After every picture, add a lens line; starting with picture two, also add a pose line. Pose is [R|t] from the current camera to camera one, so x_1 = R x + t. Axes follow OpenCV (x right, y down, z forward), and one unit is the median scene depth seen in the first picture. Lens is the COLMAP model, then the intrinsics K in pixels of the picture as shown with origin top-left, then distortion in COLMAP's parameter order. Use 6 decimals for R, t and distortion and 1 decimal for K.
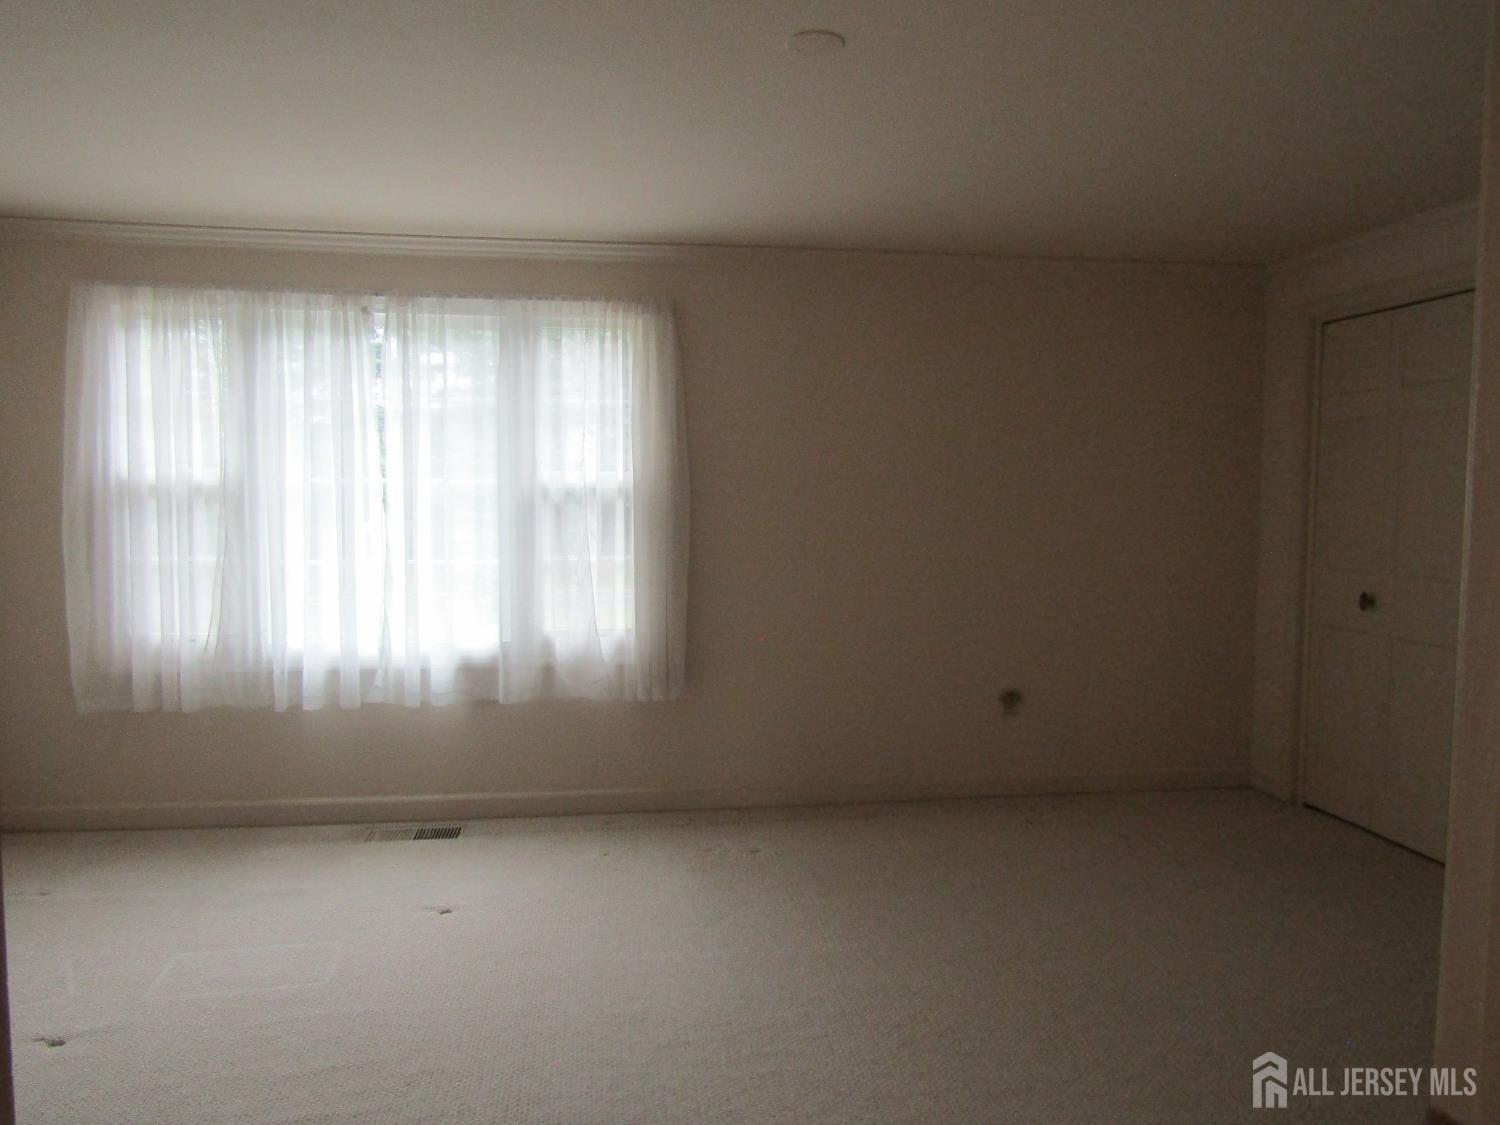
lens RADIAL K [[996.7, 0, 748.1], [0, 996.7, 567.1], [0, 0, 1]] dist [-0.008070, -0.009190]
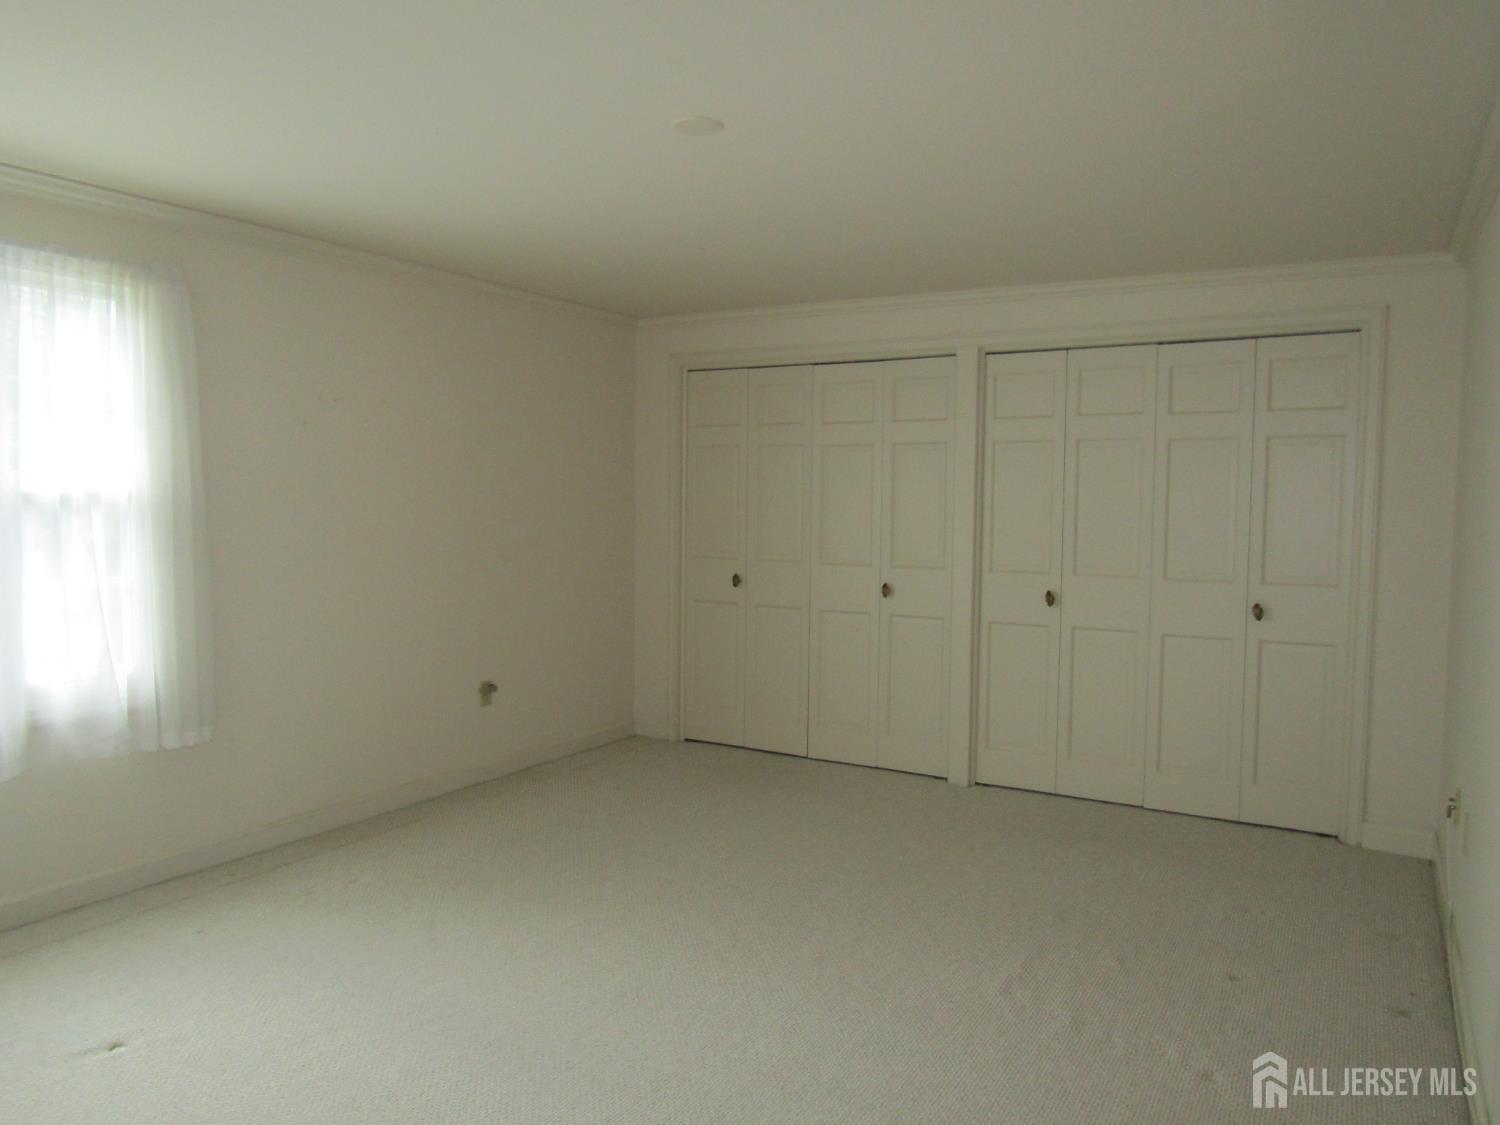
lens RADIAL K [[996.7, 0, 750.5], [0, 996.7, 564.7], [0, 0, 1]] dist [-0.008070, -0.009190]
pose [[0.667868, -0.040641, 0.743169, -0.396754], [0.025644, 0.999172, 0.031595, -0.034567], [-0.743838, -0.002044, 0.668357, 0.077406]]
